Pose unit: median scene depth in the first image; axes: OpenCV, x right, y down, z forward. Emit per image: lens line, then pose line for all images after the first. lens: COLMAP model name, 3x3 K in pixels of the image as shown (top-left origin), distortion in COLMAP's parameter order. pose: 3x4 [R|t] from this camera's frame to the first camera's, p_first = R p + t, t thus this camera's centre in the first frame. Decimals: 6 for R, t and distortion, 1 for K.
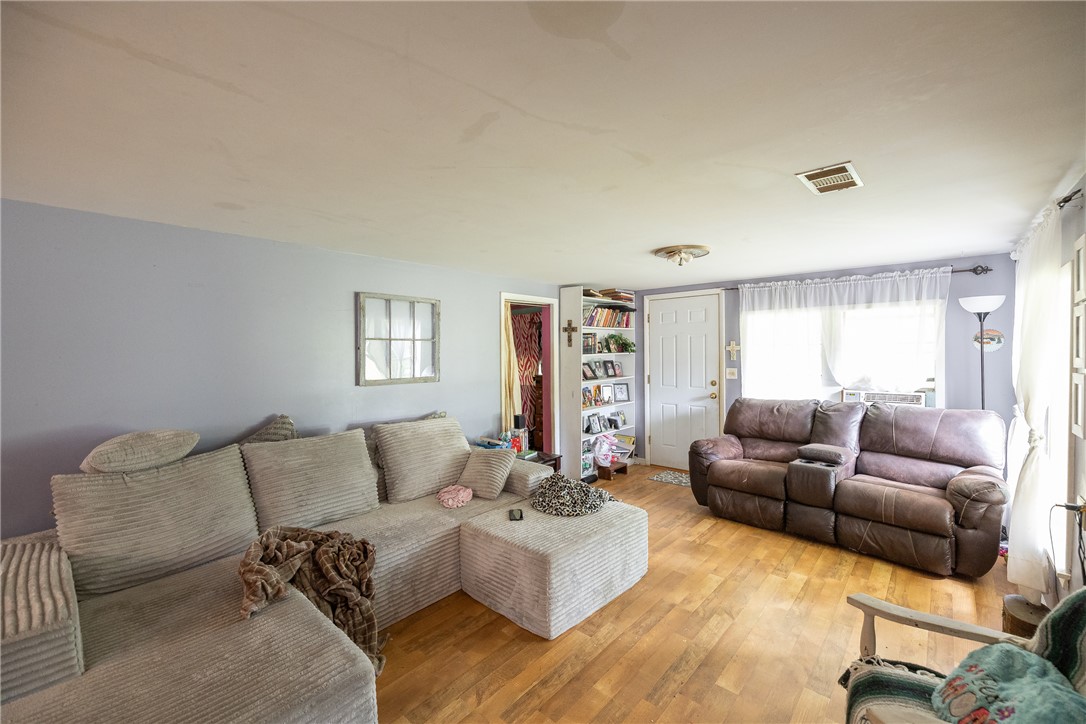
lens RADIAL K [[440.6, 0, 543.0], [0, 440.6, 362.0], [0, 0, 1]] dist [0.000598, 0.000145]
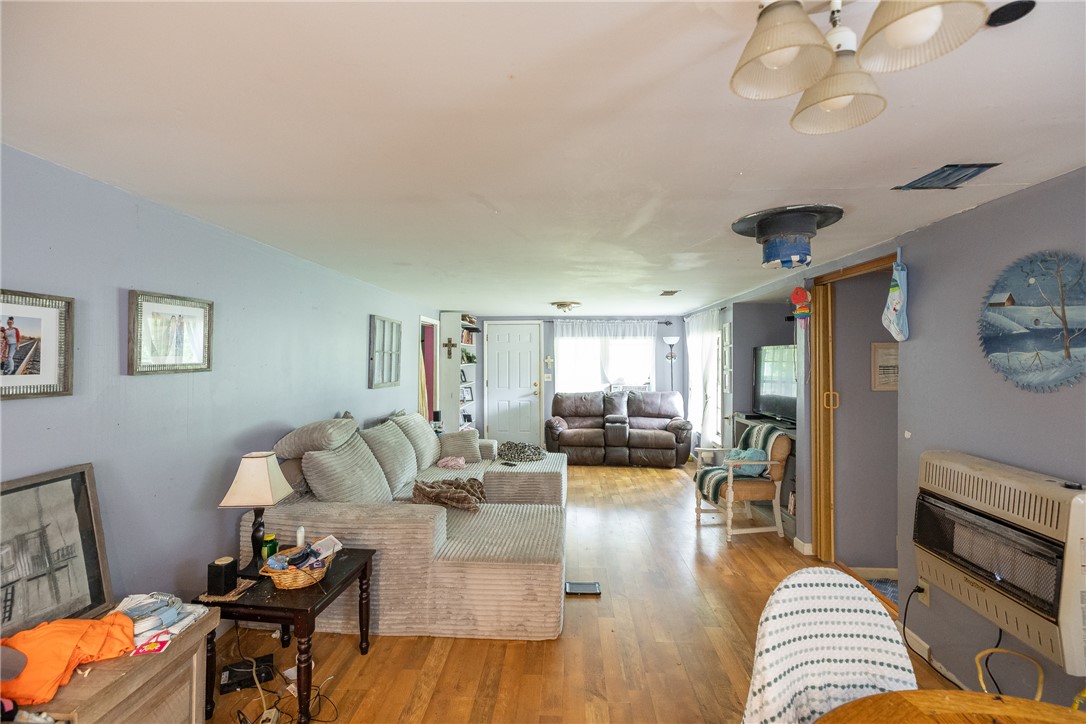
lens RADIAL K [[440.6, 0, 543.0], [0, 440.6, 362.0], [0, 0, 1]] dist [0.000598, 0.000145]
pose [[0.796489, 0.005680, 0.604626, -0.588337], [0.010760, 0.999664, -0.023565, 0.010113], [-0.604557, 0.025275, 0.796161, -0.224084]]
